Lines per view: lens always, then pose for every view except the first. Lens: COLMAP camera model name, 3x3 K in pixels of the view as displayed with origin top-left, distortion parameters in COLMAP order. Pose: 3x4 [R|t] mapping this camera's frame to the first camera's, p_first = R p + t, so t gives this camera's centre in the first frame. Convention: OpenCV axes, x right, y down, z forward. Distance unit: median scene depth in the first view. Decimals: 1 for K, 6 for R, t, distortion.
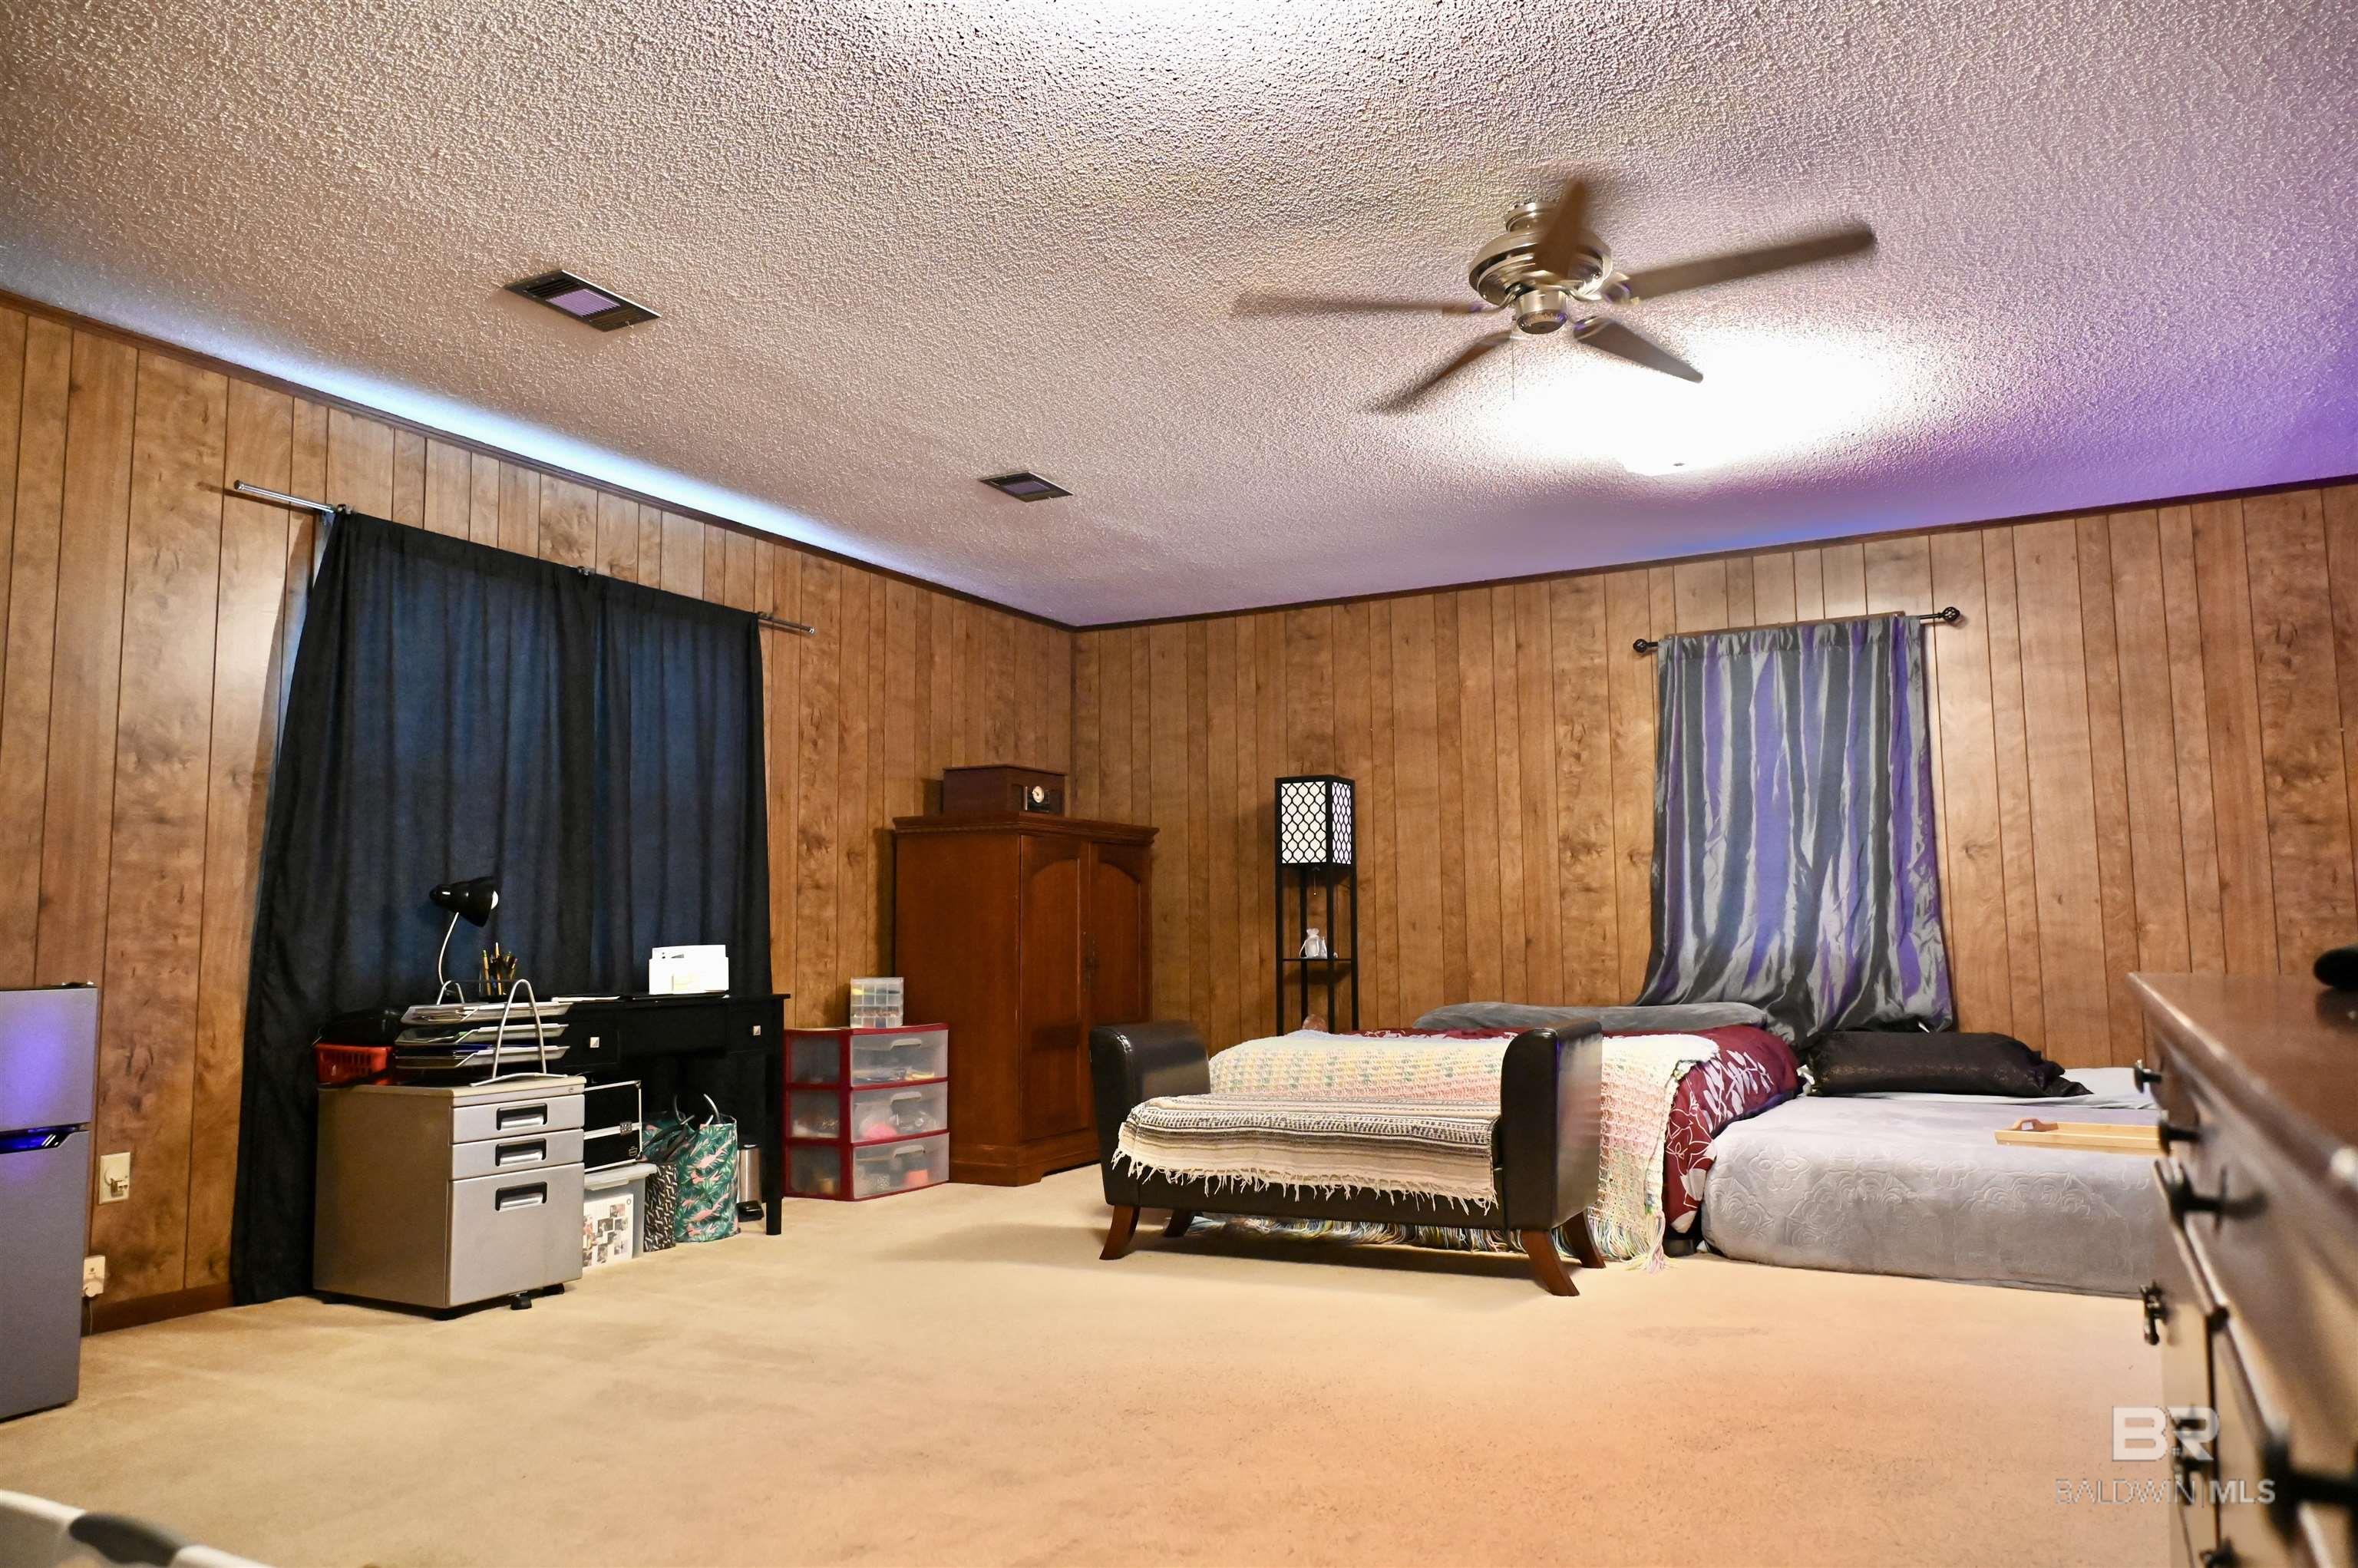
lens RADIAL K [[1625.6, 0, 1184.9], [0, 1625.6, 791.4], [0, 0, 1]] dist [-0.000104, -0.001556]
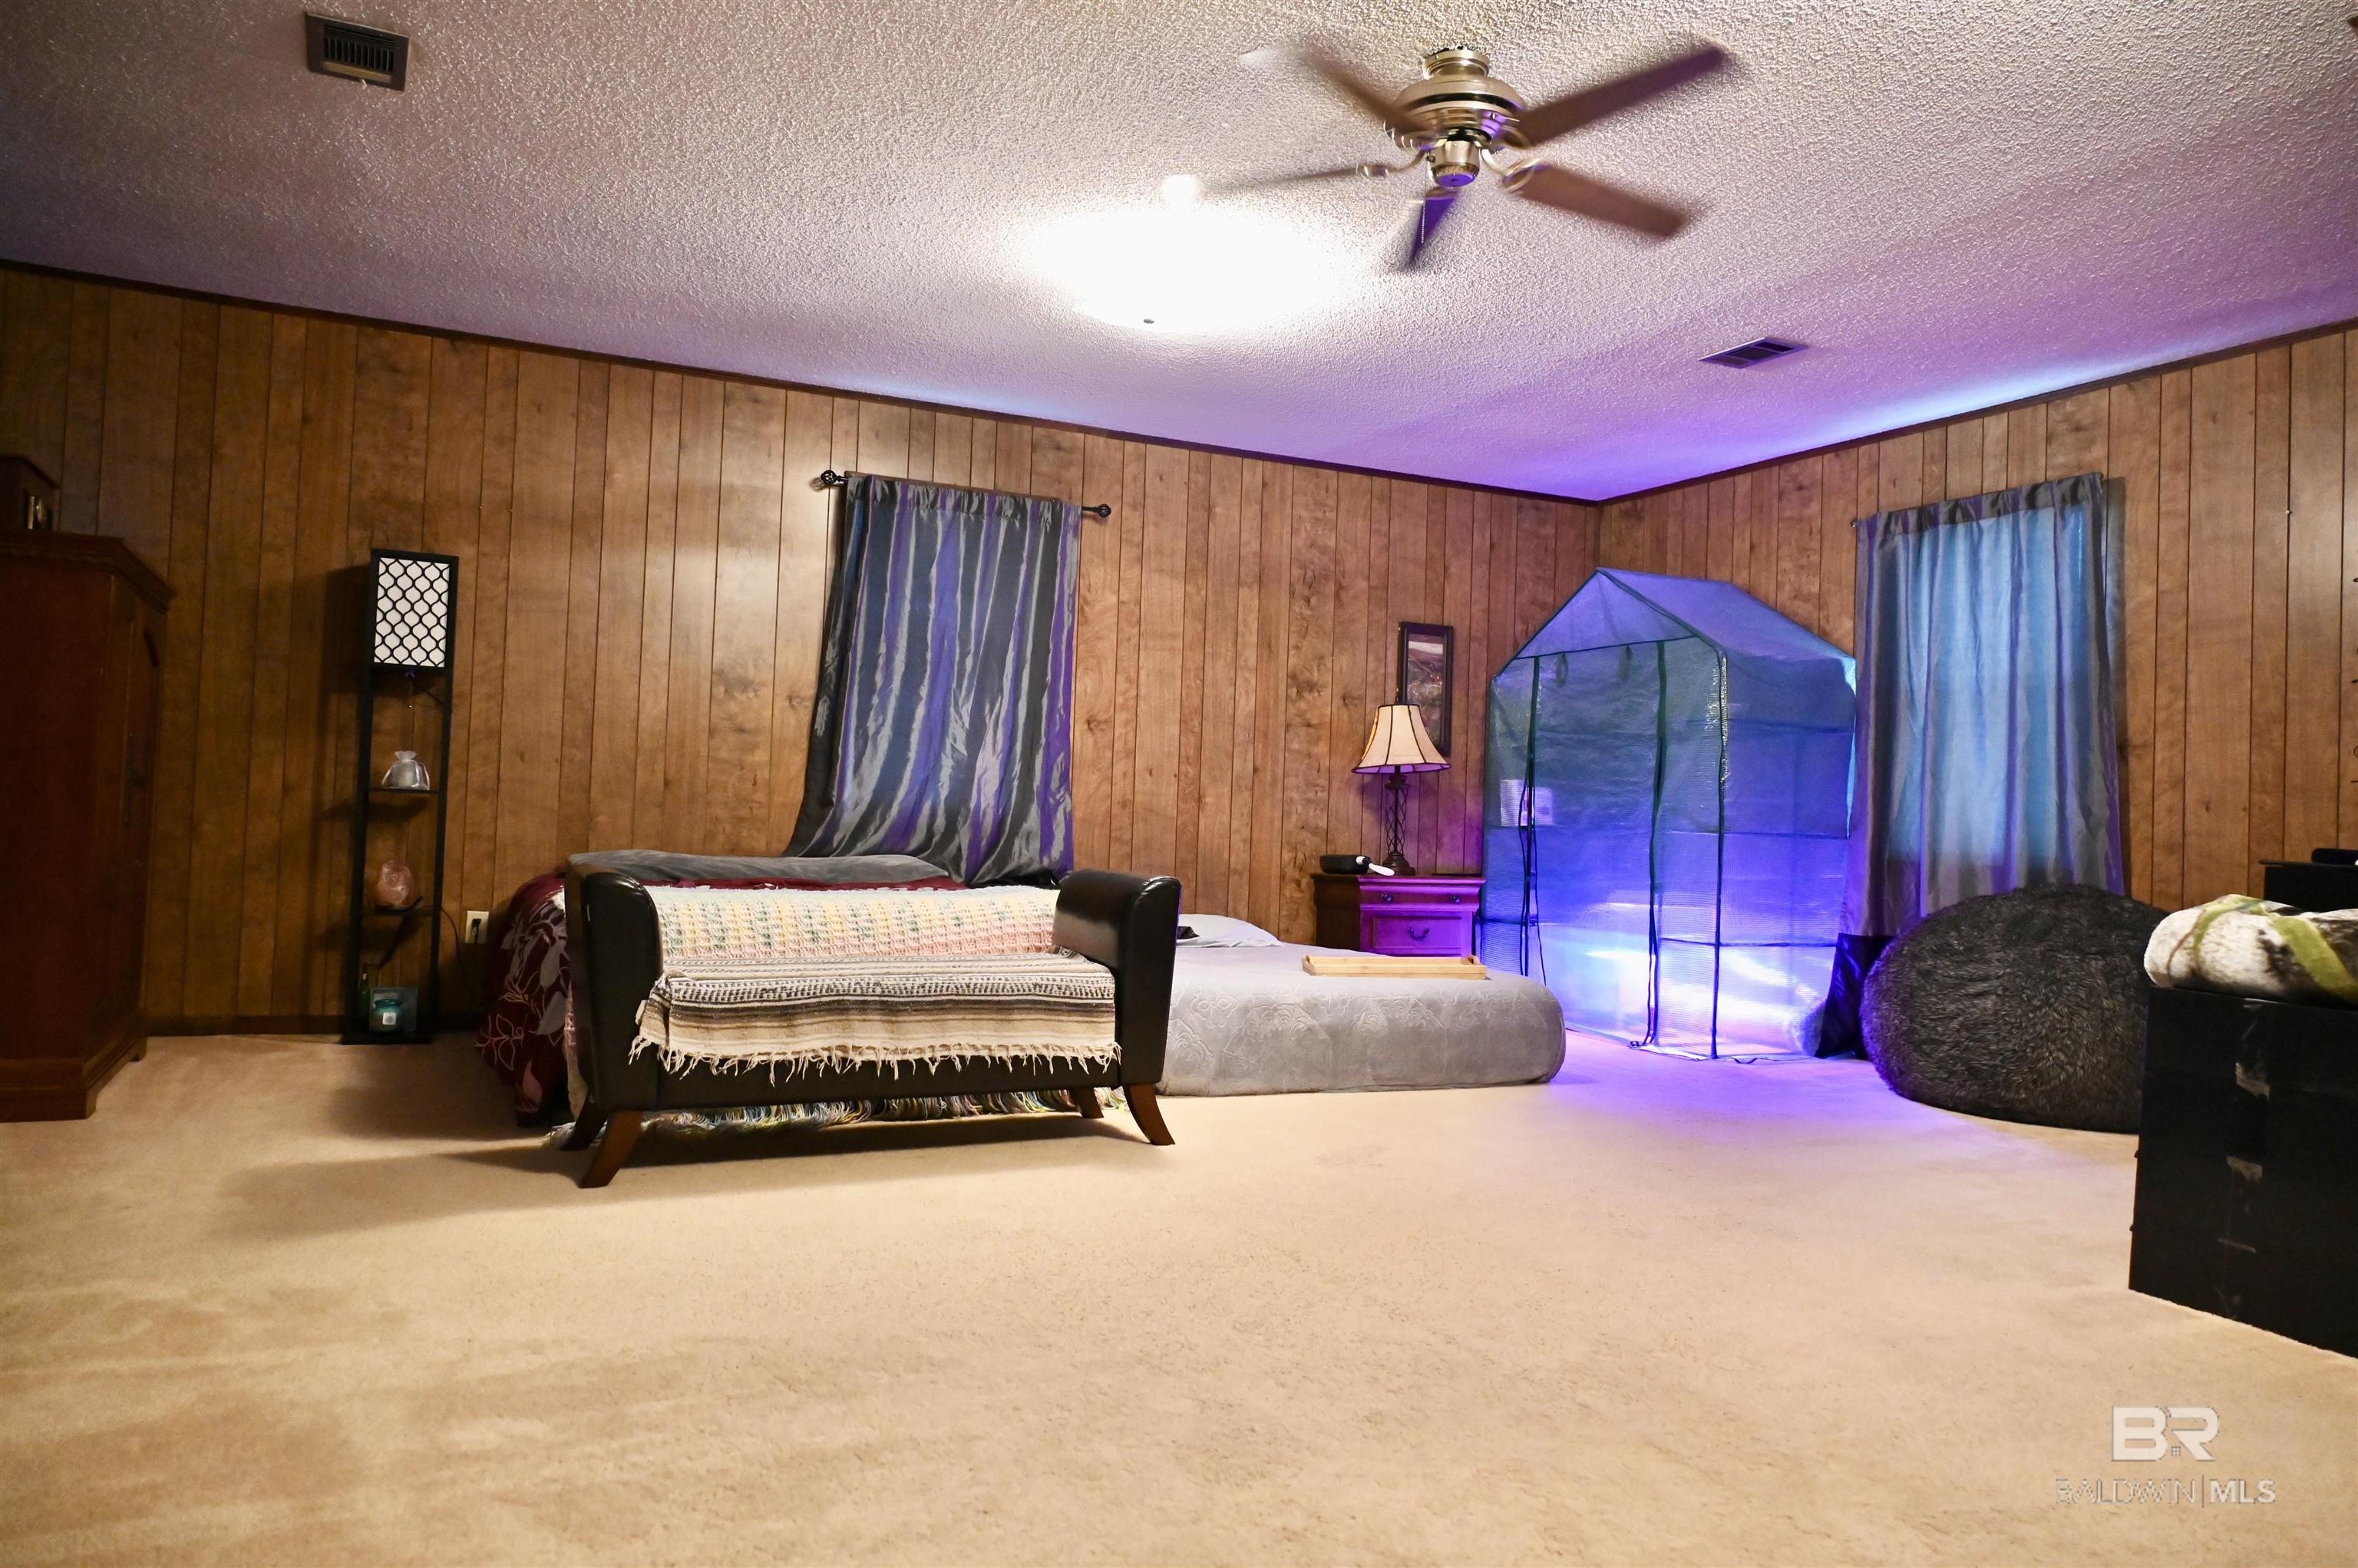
lens RADIAL K [[1625.6, 0, 1181.8], [0, 1625.6, 777.8], [0, 0, 1]] dist [-0.000104, -0.001556]
pose [[0.581061, 0.056362, 0.811906, -0.387917], [-0.118696, 0.992801, 0.016028, 0.047675], [-0.805158, -0.105683, 0.583568, 0.293397]]
